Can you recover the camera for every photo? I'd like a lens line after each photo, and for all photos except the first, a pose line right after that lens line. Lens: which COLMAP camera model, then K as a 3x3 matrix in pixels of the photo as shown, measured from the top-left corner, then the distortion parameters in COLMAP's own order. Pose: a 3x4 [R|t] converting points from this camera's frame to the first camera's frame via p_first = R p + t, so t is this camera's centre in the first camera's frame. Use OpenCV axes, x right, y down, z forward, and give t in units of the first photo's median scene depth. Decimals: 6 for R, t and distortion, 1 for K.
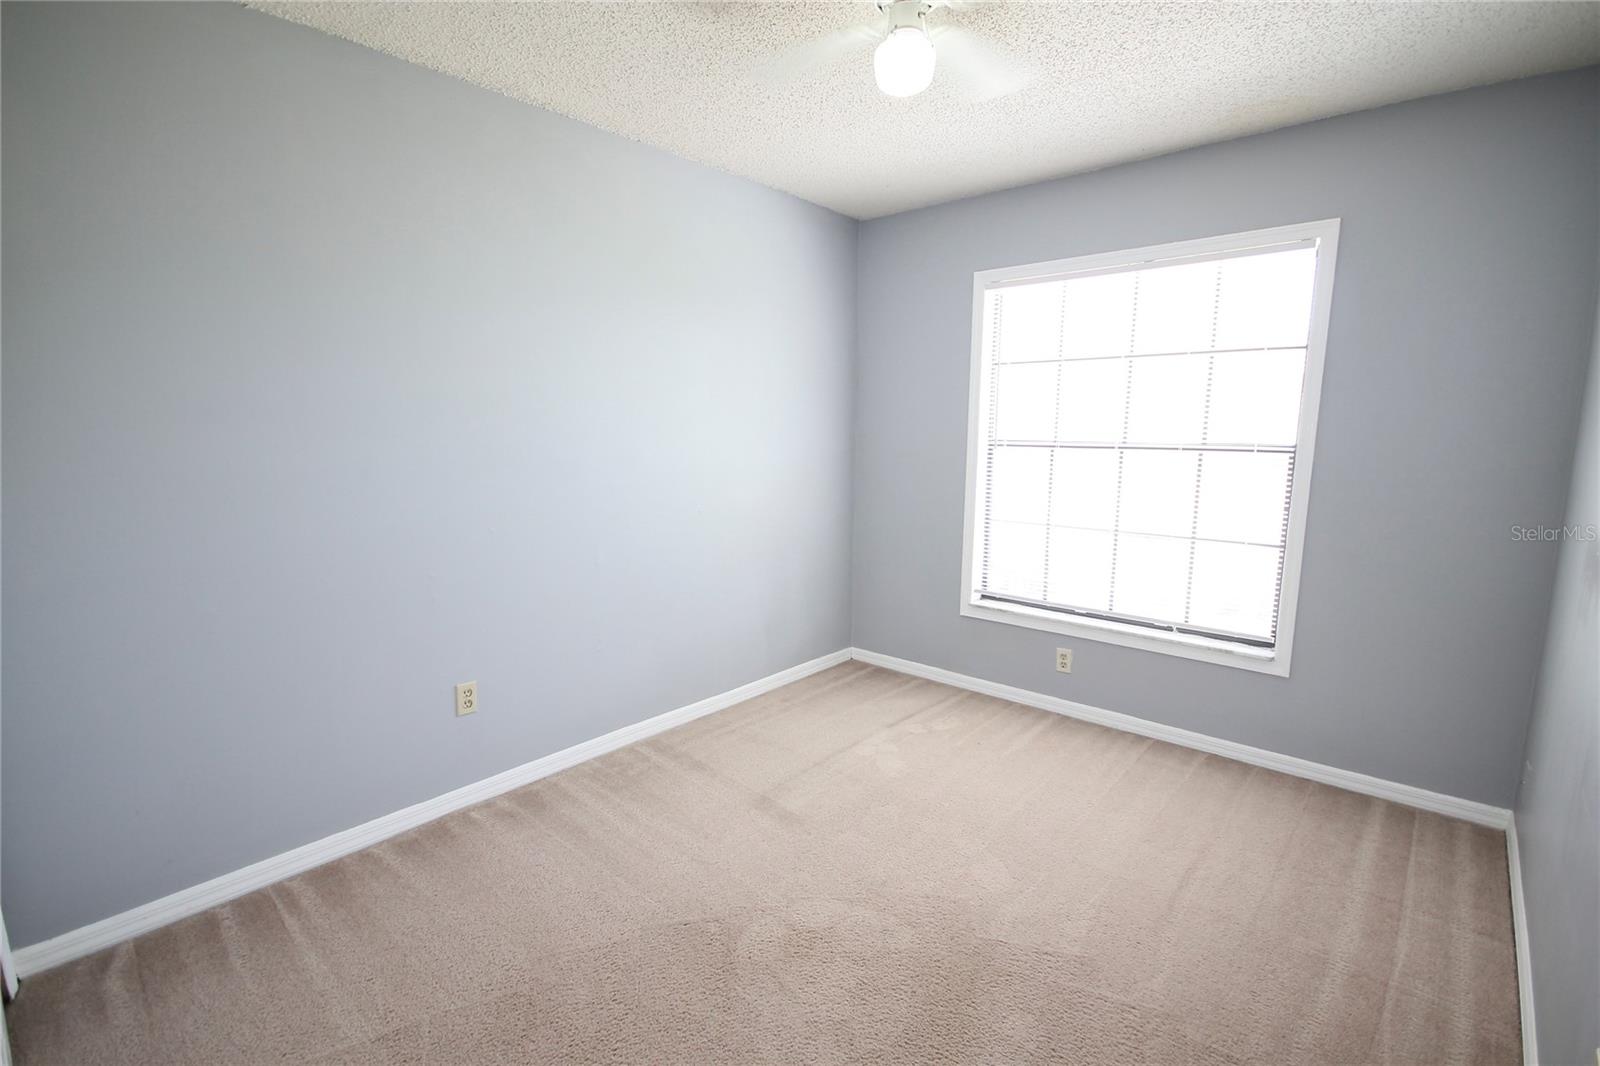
lens RADIAL K [[731.1, 0, 800.0], [0, 731.1, 533.0], [0, 0, 1]] dist [0.000326, -0.000081]
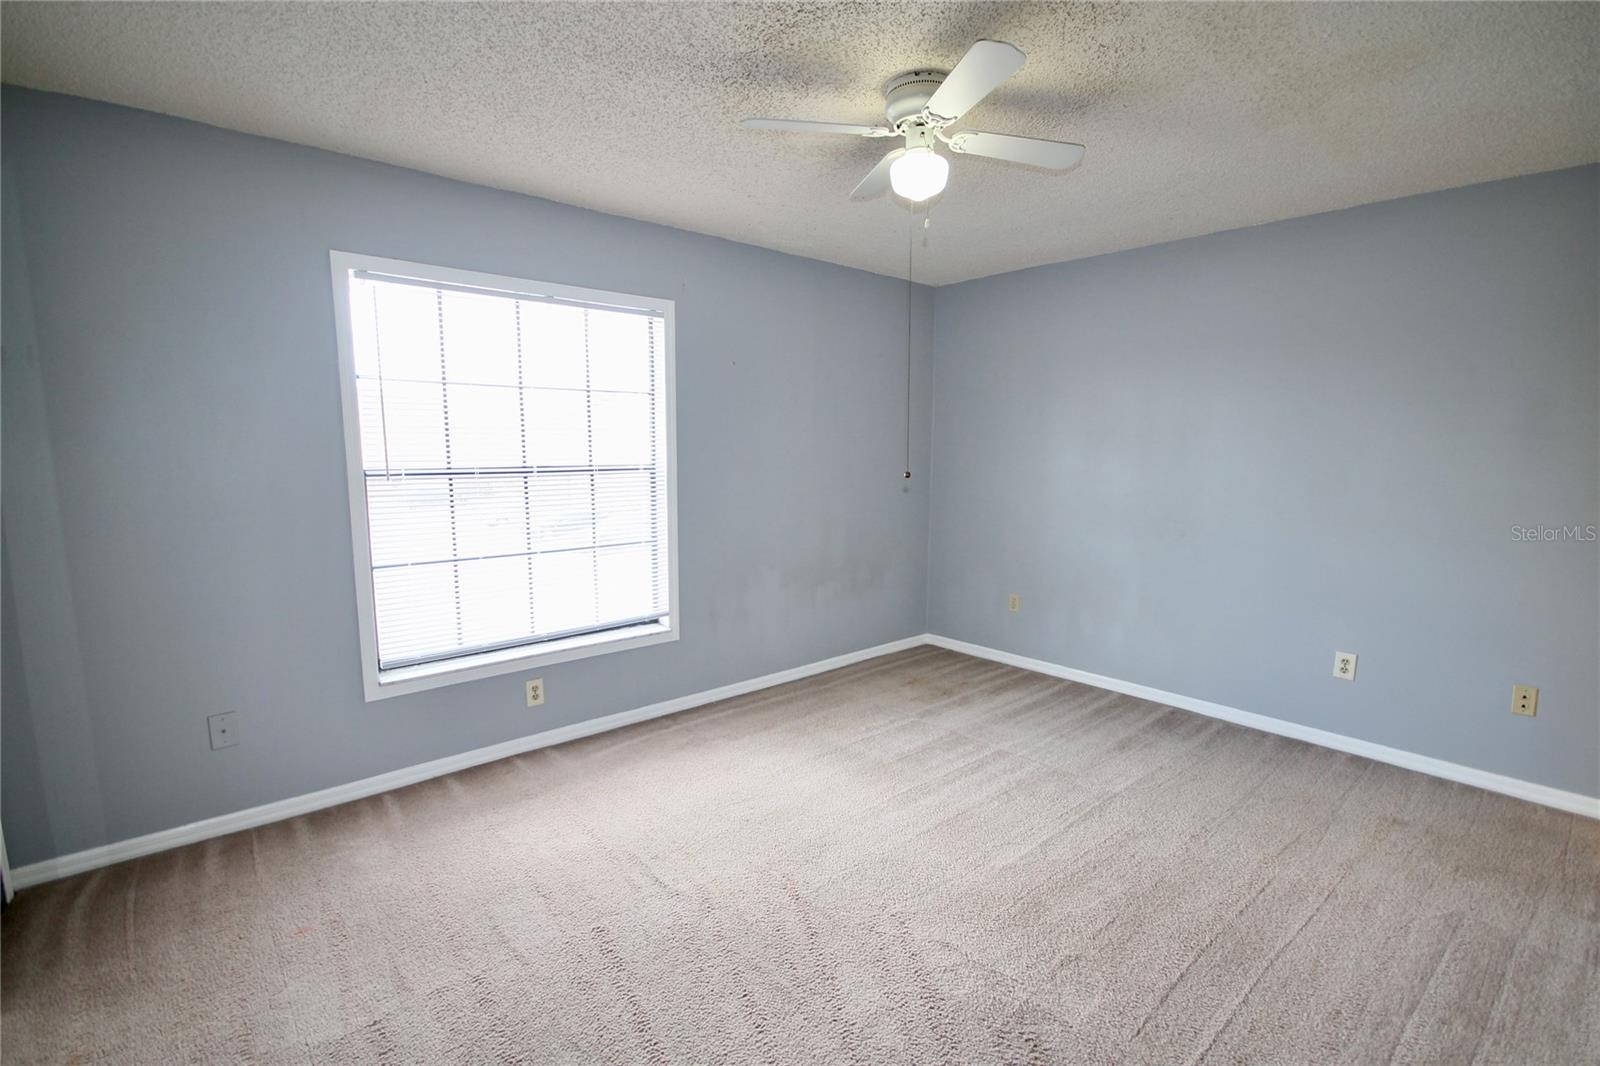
lens RADIAL K [[738.1, 0, 804.0], [0, 738.1, 539.6], [0, 0, 1]] dist [0.001960, -0.000138]
pose [[0.130623, -0.121742, 0.983929, -0.609992], [0.153200, 0.982991, 0.101288, -0.079787], [-0.979524, 0.137508, 0.147052, 0.556050]]
